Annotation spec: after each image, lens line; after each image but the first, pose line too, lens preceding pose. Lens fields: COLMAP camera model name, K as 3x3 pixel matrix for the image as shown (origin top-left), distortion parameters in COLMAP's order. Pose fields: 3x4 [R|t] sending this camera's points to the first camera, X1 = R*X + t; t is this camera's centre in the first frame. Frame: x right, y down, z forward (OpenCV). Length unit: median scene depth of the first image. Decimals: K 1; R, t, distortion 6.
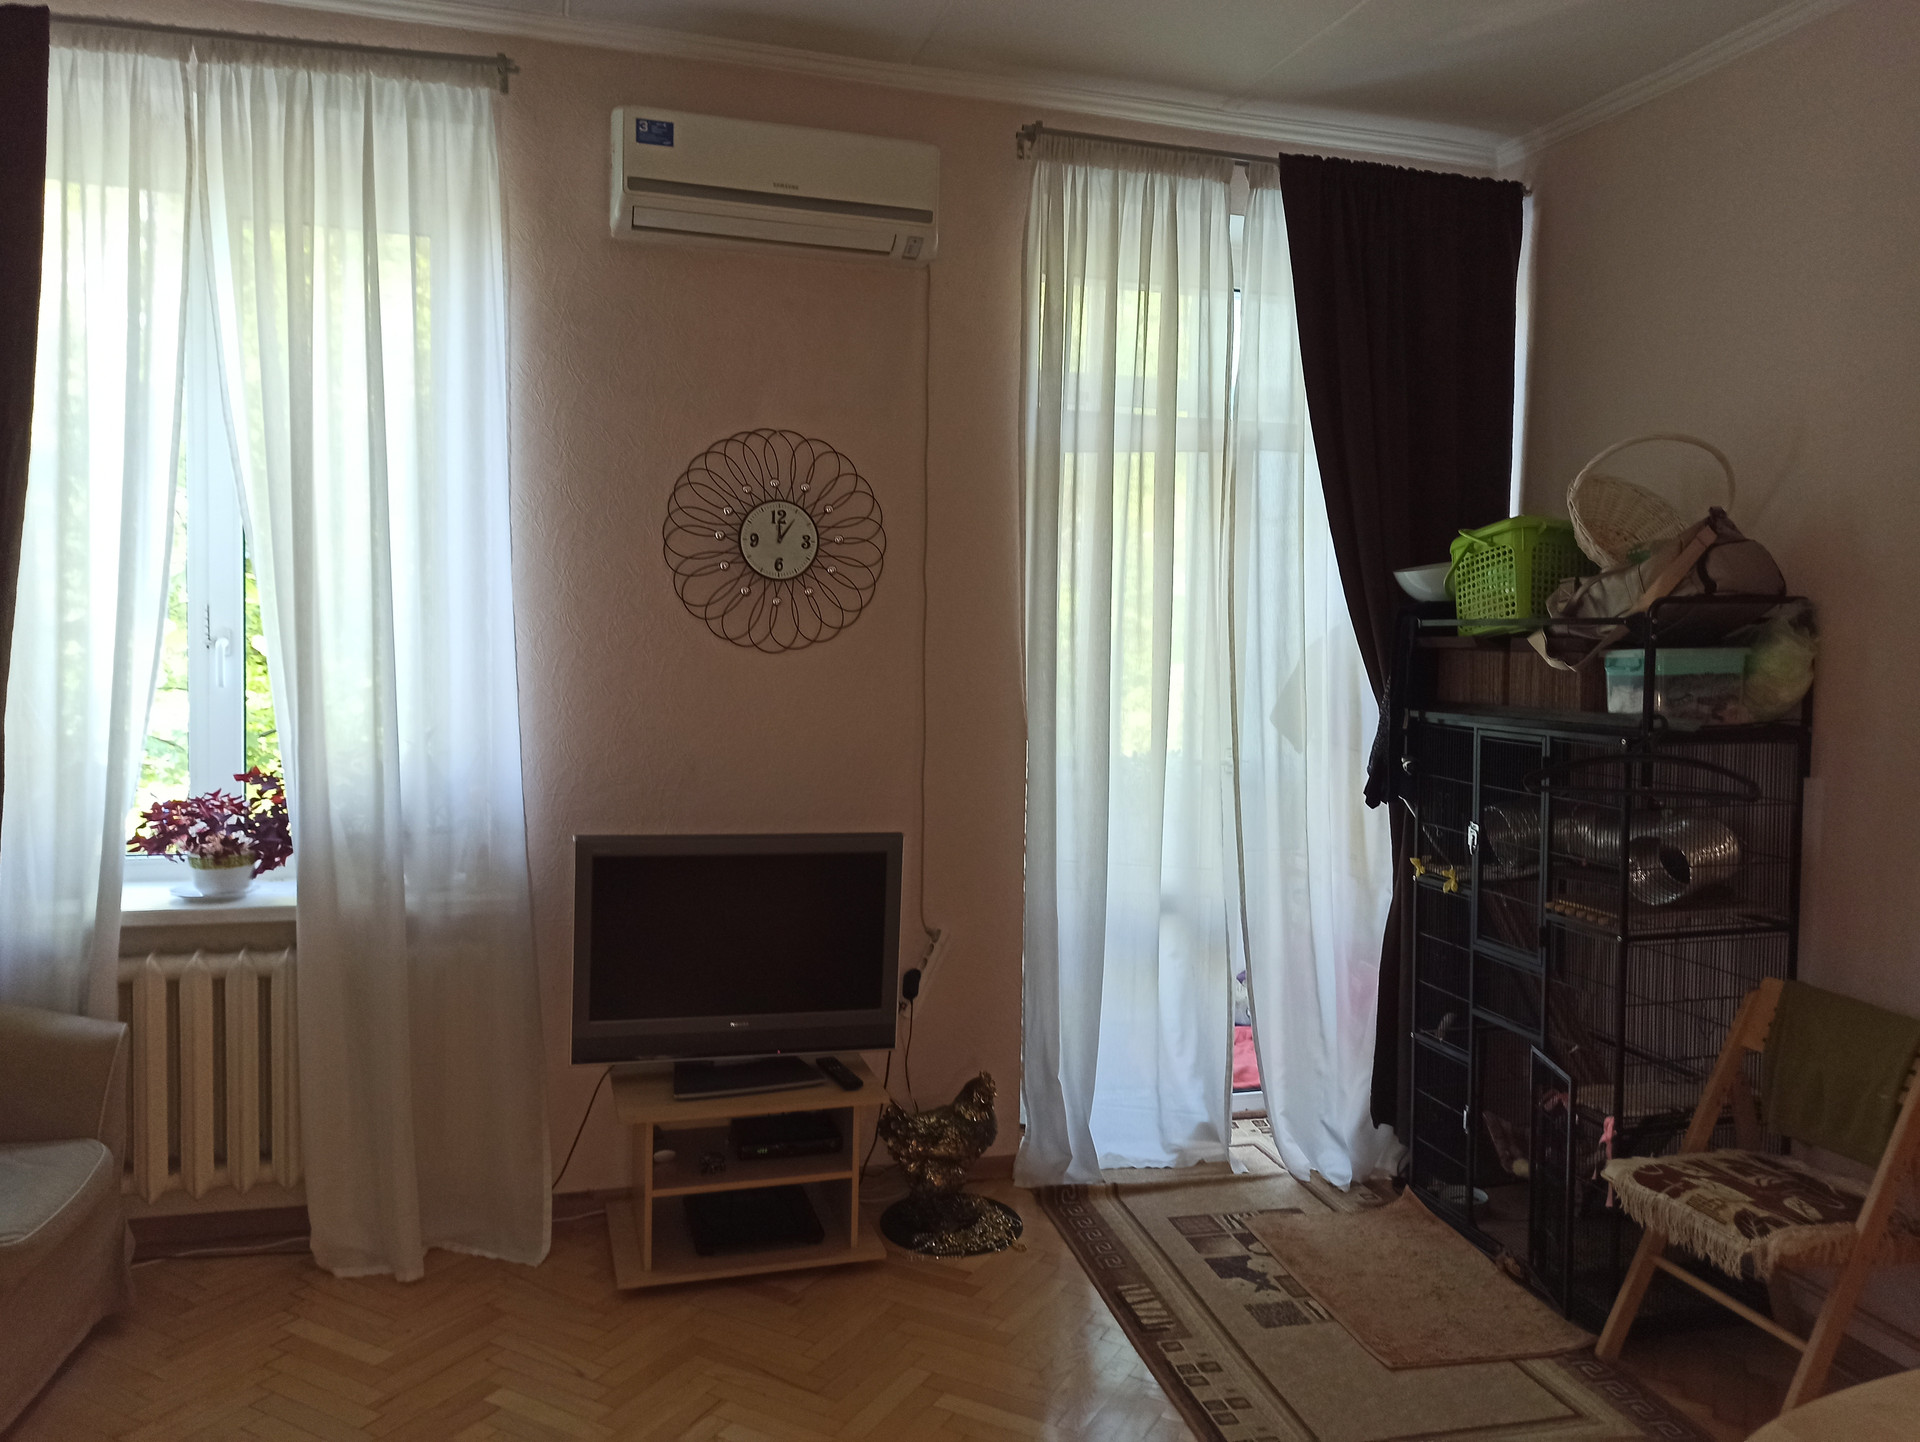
lens RADIAL K [[1412.6, 0, 983.6], [0, 1412.6, 718.4], [0, 0, 1]] dist [0.059681, -0.072774]
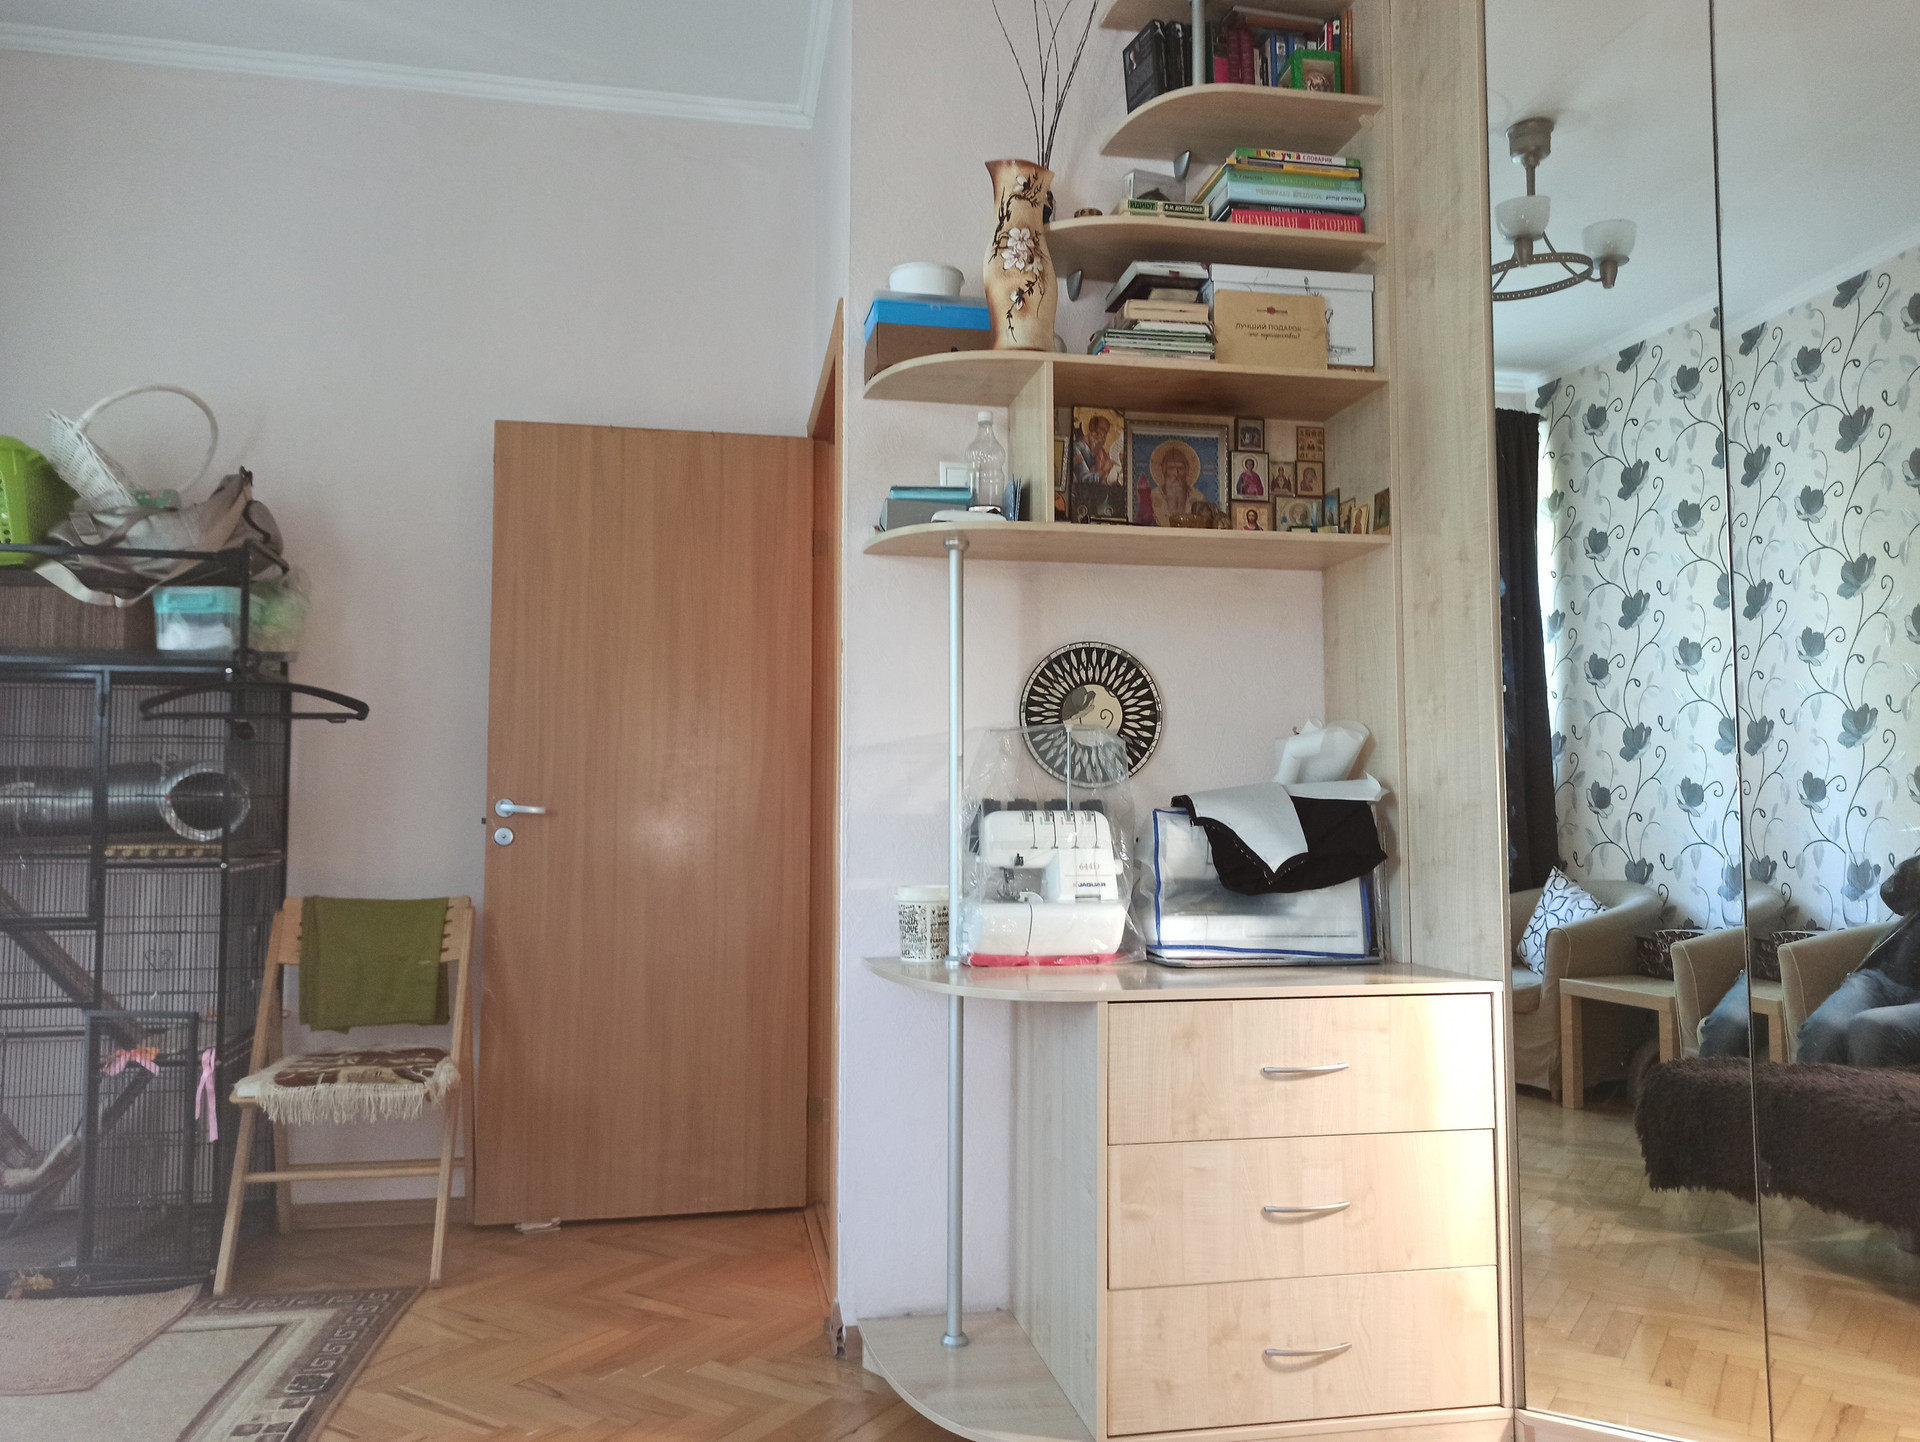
lens RADIAL K [[1412.6, 0, 983.6], [0, 1412.6, 718.4], [0, 0, 1]] dist [0.059681, -0.072774]
pose [[0.071381, 0.048938, 0.996248, -0.521569], [0.064440, 0.996483, -0.053566, 0.137275], [-0.995365, 0.068022, 0.067976, 0.380741]]
